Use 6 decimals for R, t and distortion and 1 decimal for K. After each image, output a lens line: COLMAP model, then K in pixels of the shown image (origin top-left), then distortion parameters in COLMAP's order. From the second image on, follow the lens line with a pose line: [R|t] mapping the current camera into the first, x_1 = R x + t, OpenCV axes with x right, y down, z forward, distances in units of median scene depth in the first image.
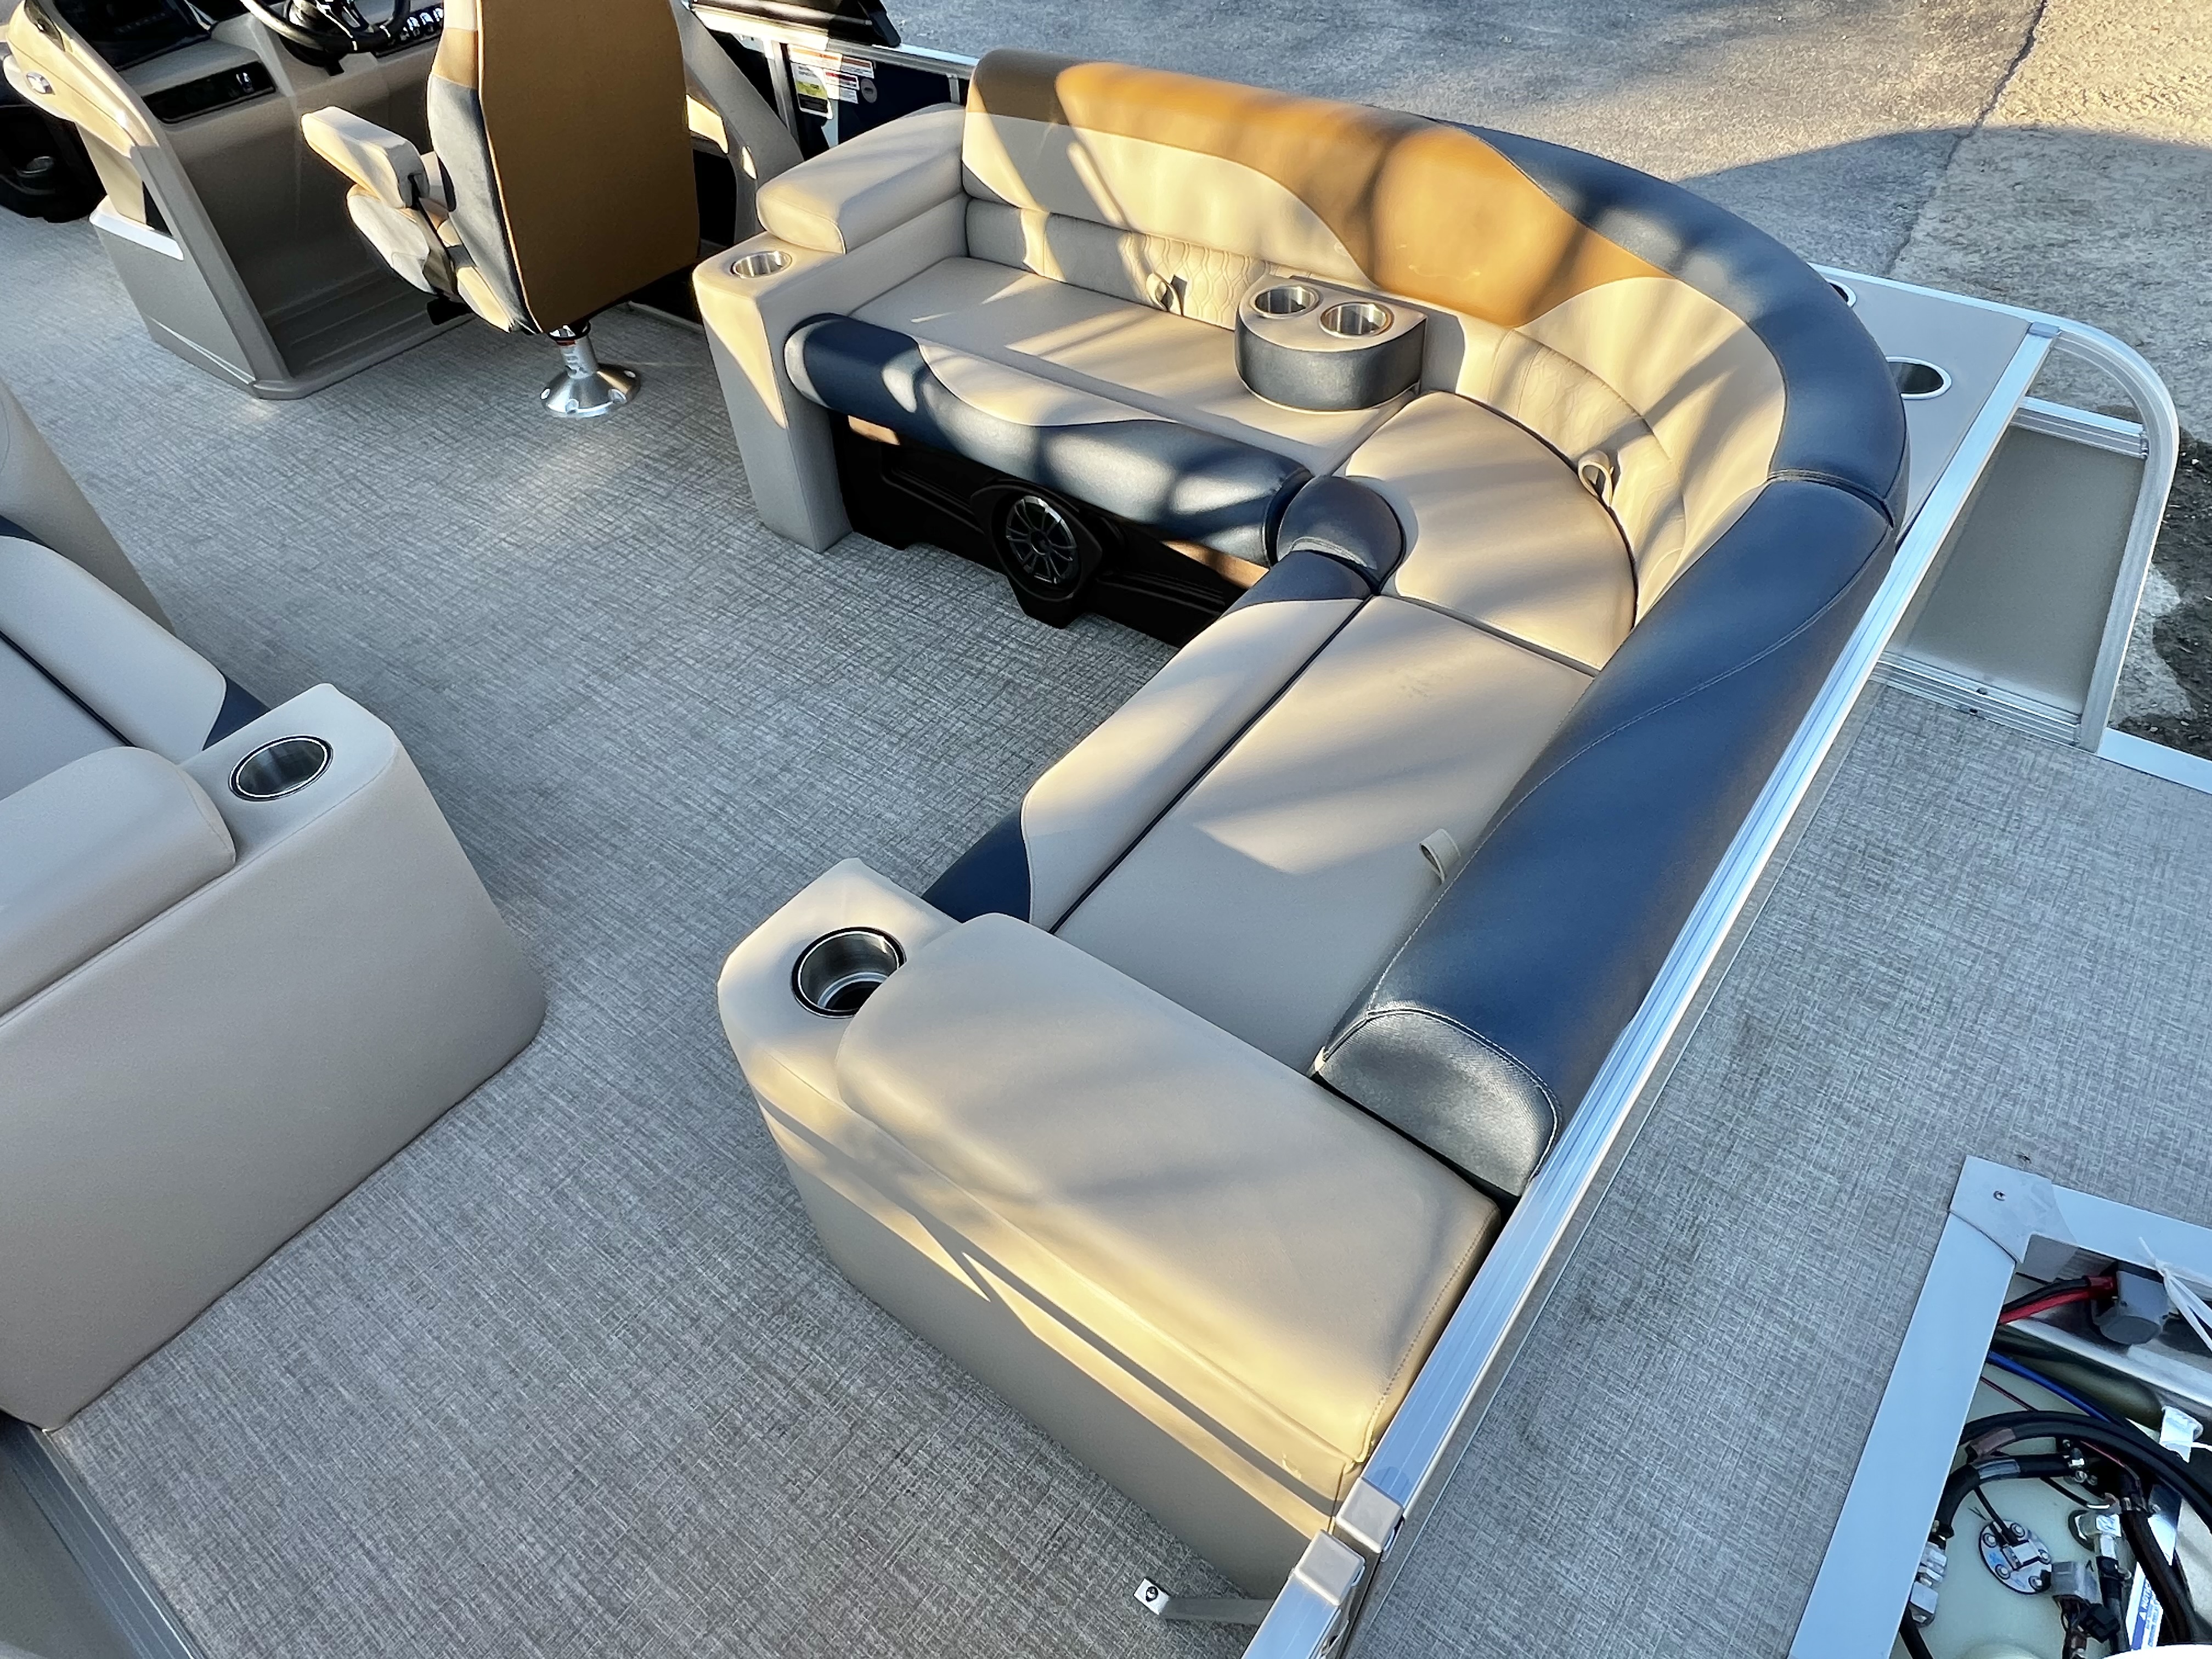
lens RADIAL K [[1325.6, 0, 1088.1], [0, 1325.6, 838.9], [0, 0, 1]] dist [-0.002296, -0.001975]
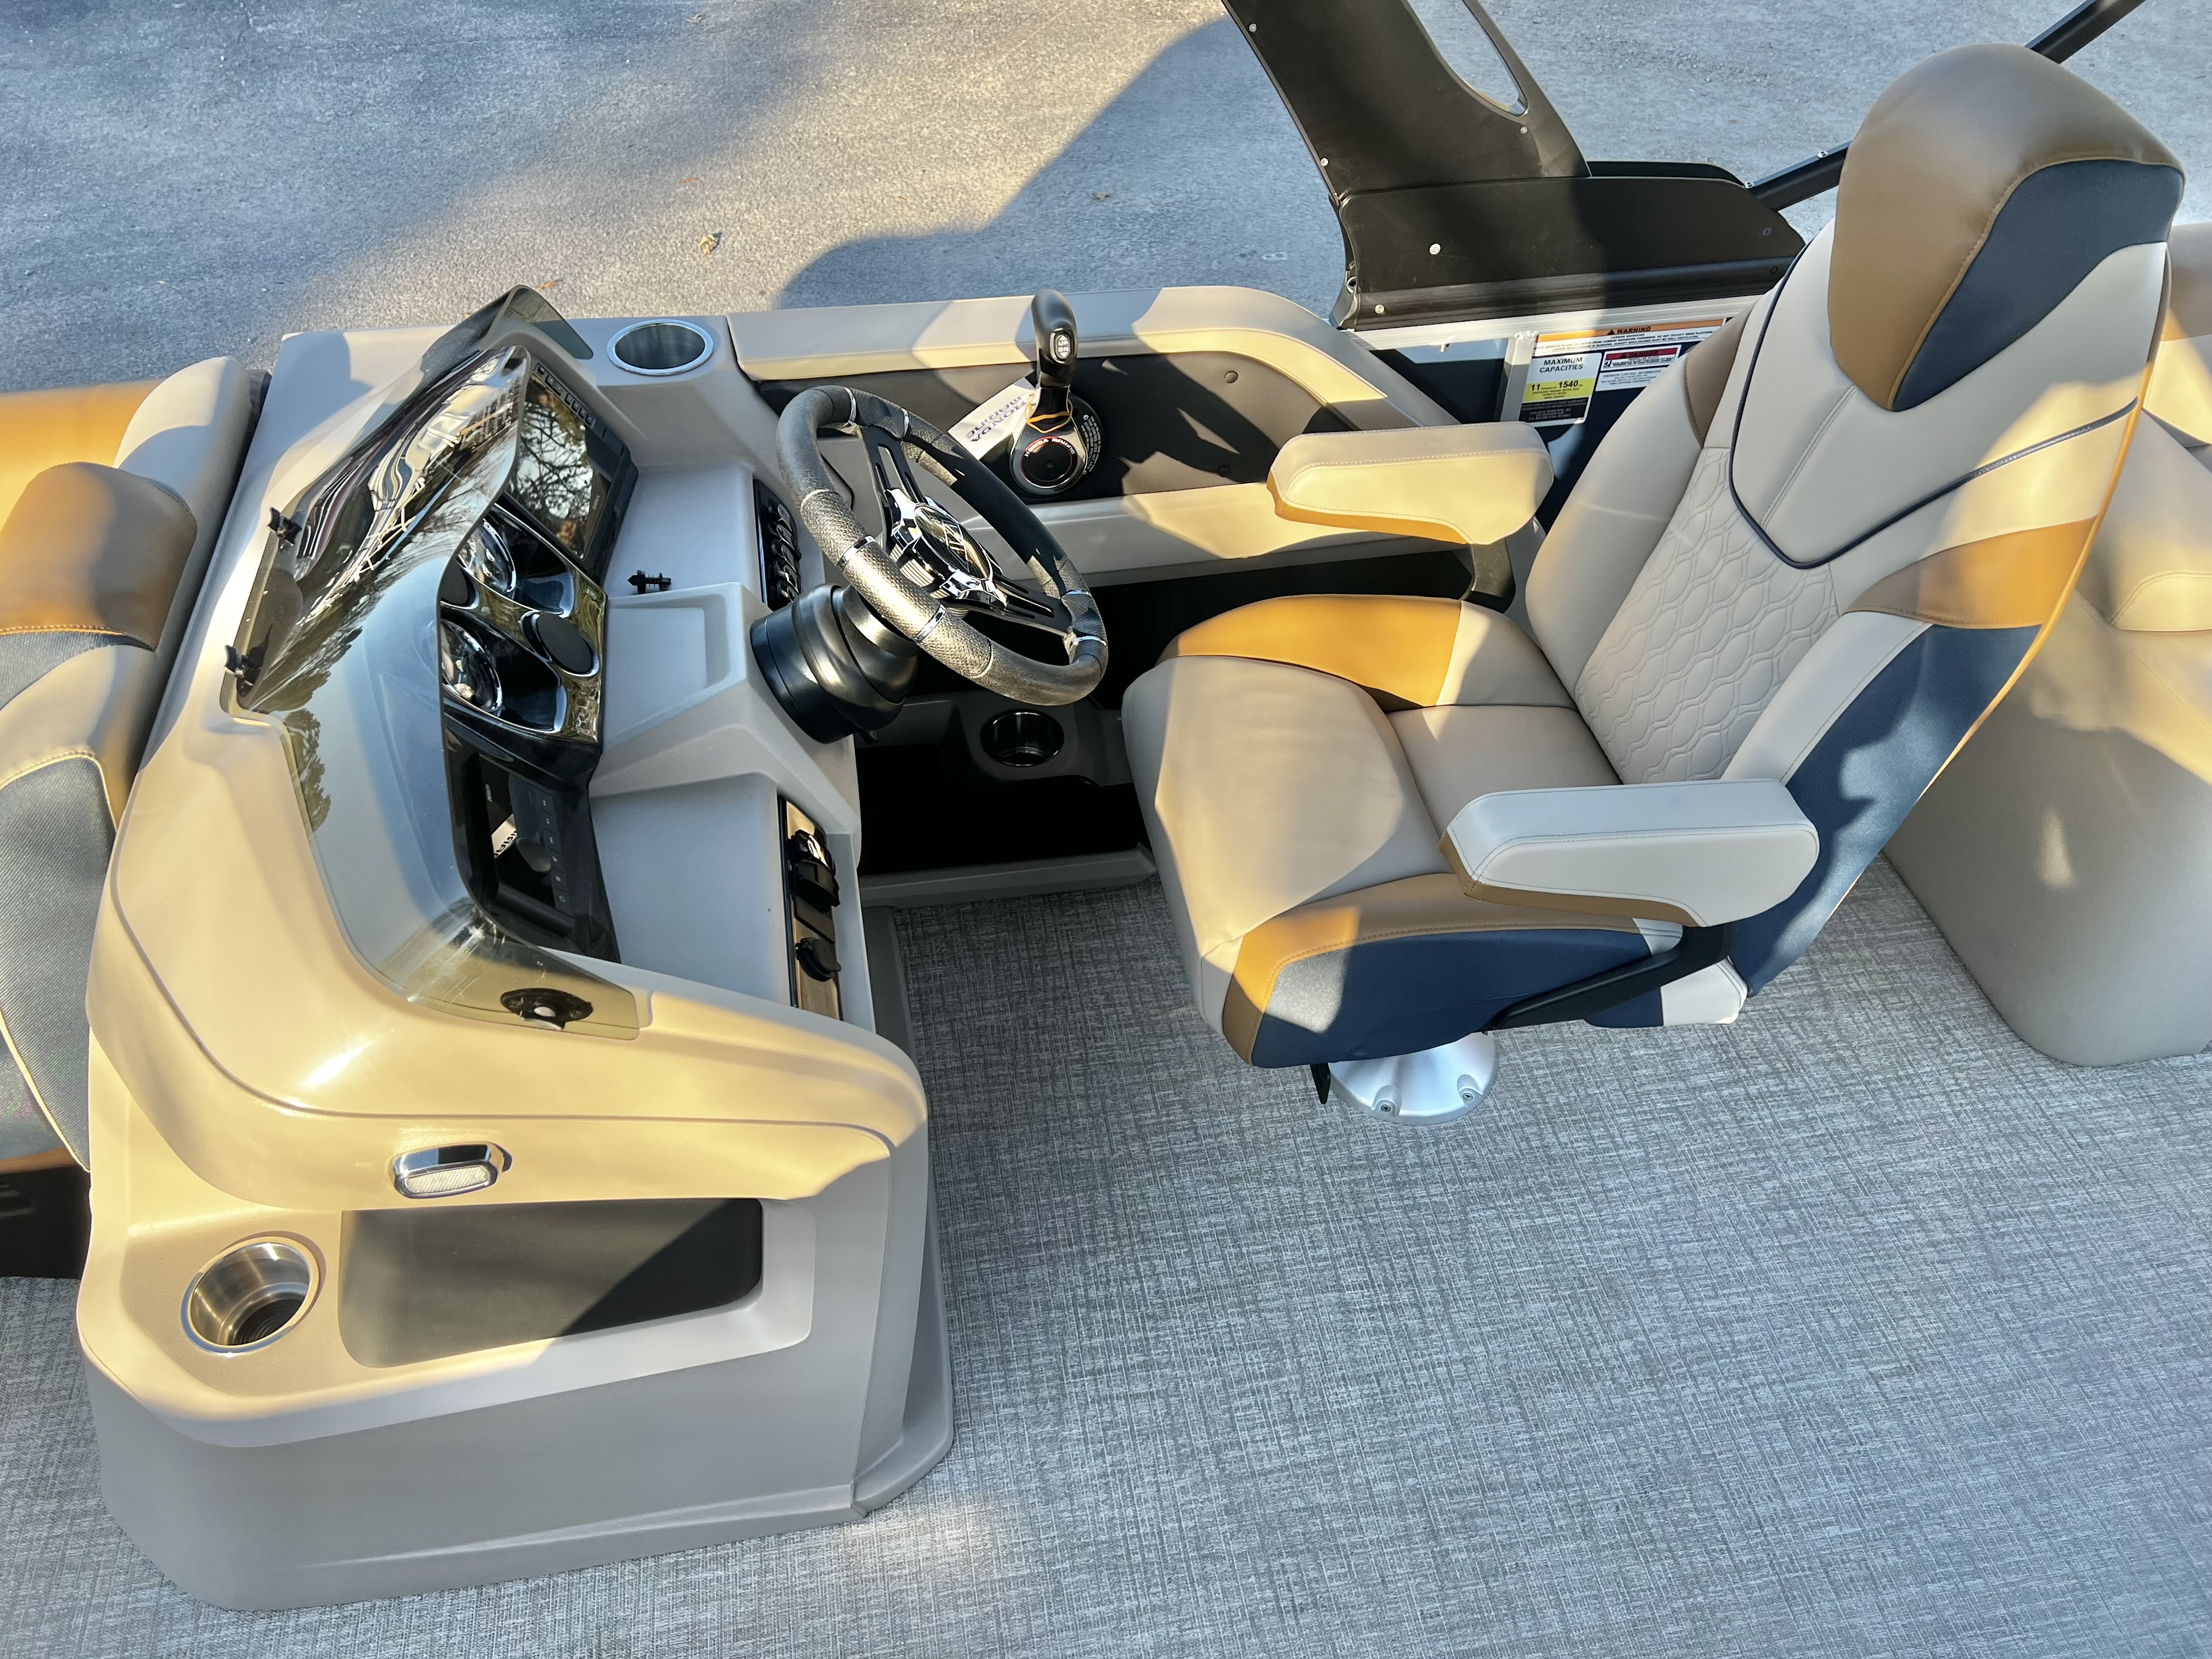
lens RADIAL K [[1672.9, 0, 1092.9], [0, 1672.9, 817.3], [0, 0, 1]] dist [0.050587, -0.053684]
pose [[0.671826, -0.472244, 0.570644, -1.078057], [0.509054, 0.854005, 0.107428, -0.746716], [-0.538065, 0.218316, 0.814140, 0.700028]]
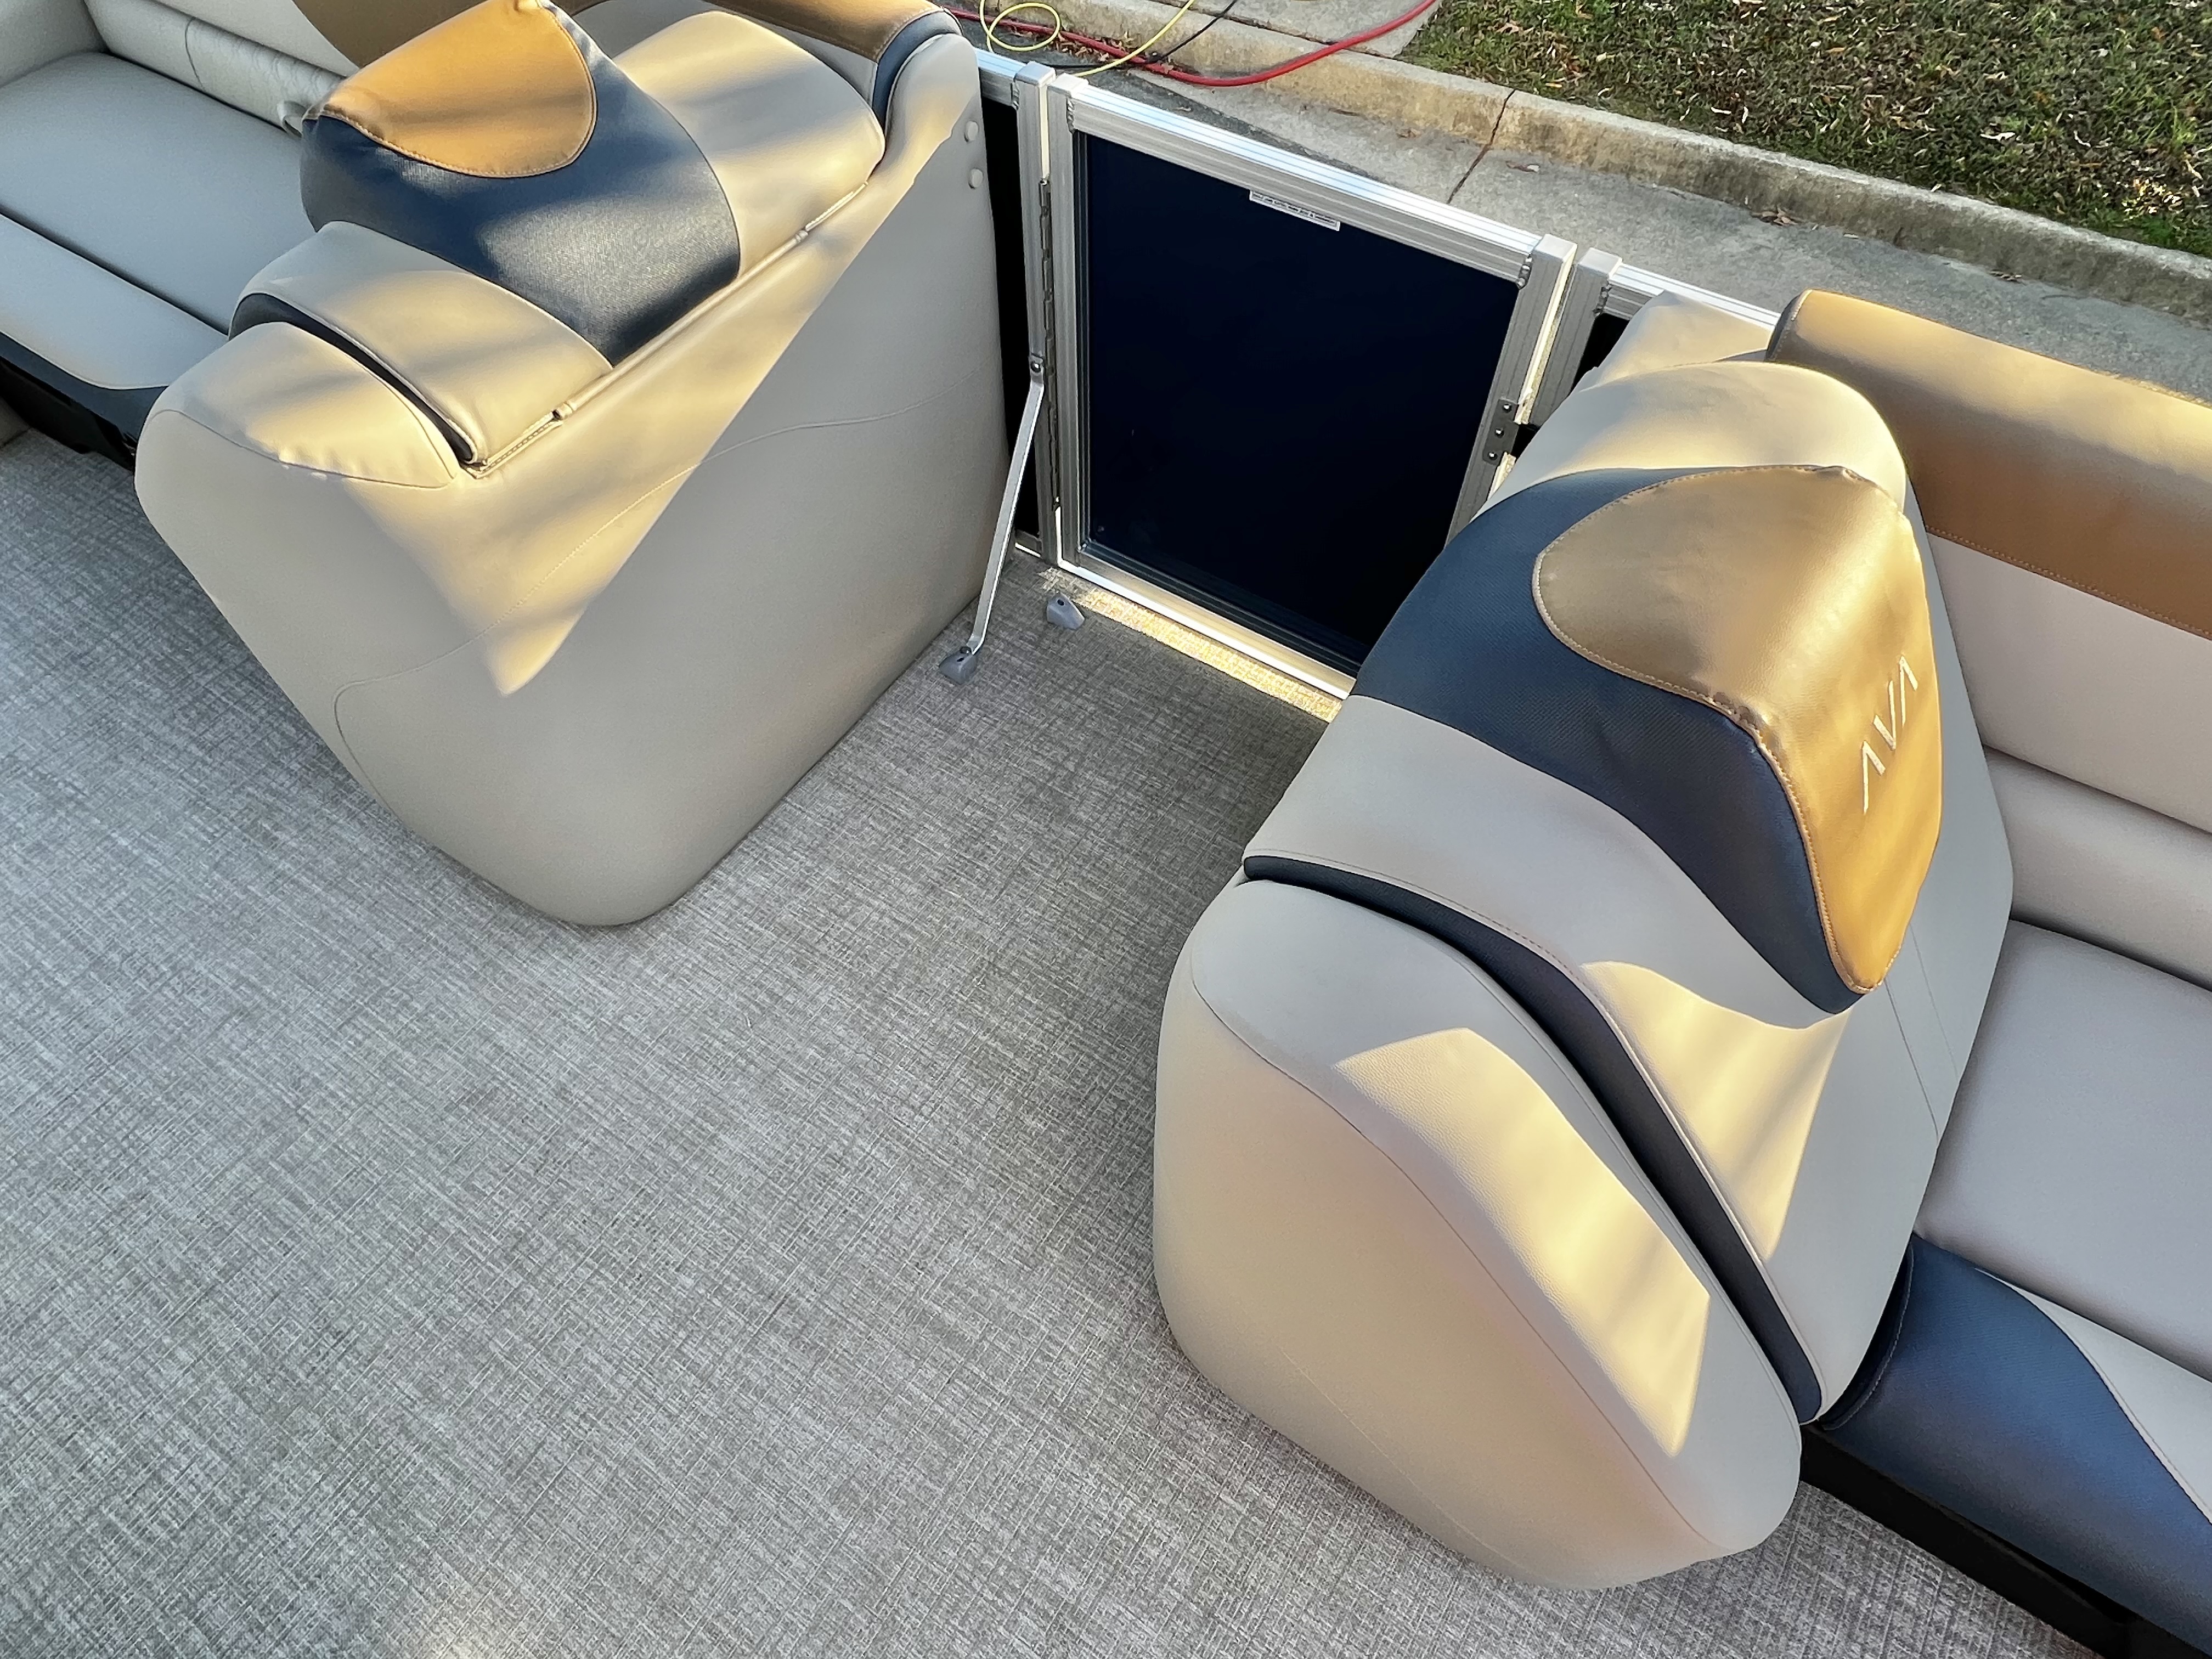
lens RADIAL K [[1311.8, 0, 1080.0], [0, 1311.8, 832.7], [0, 0, 1]] dist [-0.000967, -0.000259]
pose [[-0.995027, 0.097484, 0.020430, -1.134117], [-0.001698, -0.221688, 0.975116, -0.861101], [0.099587, 0.970233, 0.220751, 0.980575]]
